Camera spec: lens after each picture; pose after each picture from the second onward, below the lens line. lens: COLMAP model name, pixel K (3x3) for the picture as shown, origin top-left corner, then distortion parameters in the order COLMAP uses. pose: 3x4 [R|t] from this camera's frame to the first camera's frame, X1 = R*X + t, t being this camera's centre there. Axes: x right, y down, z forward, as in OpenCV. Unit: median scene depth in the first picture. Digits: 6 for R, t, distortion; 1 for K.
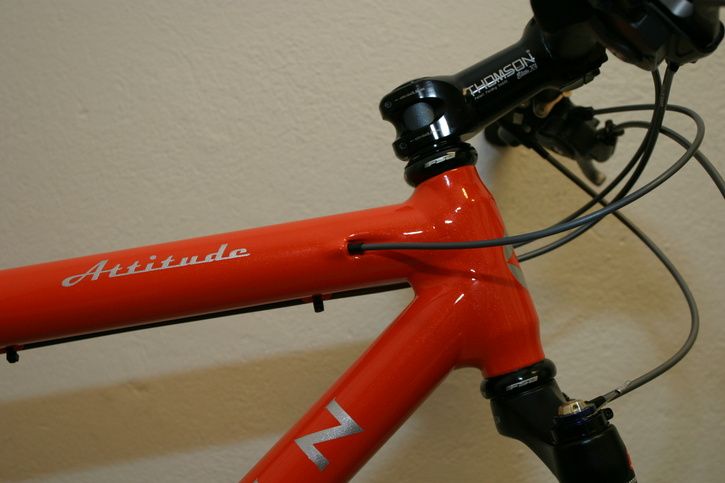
lens RADIAL K [[994.9, 0, 362.4], [0, 994.9, 241.1], [0, 0, 1]] dist [0.011258, 0.000000]
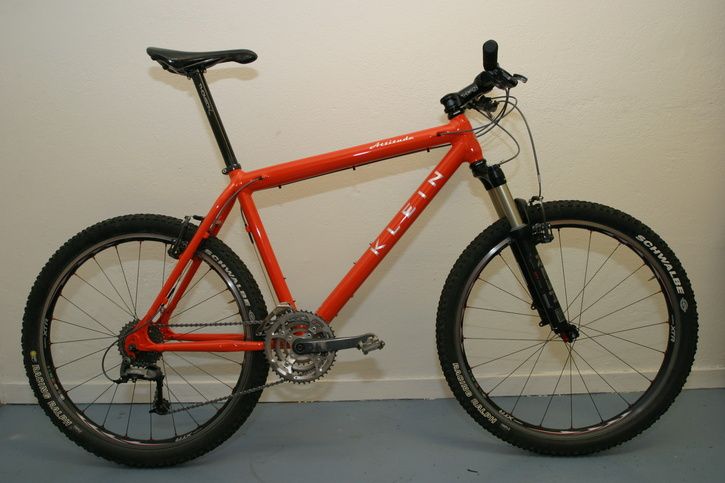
lens RADIAL K [[601.9, 0, 357.5], [0, 601.9, 234.2], [0, 0, 1]] dist [-0.017509, 0.003016]
pose [[0.997016, -0.073327, 0.024130, -0.432383], [0.071036, 0.993843, 0.085023, 0.180198], [-0.030216, -0.083056, 0.996087, -1.541989]]
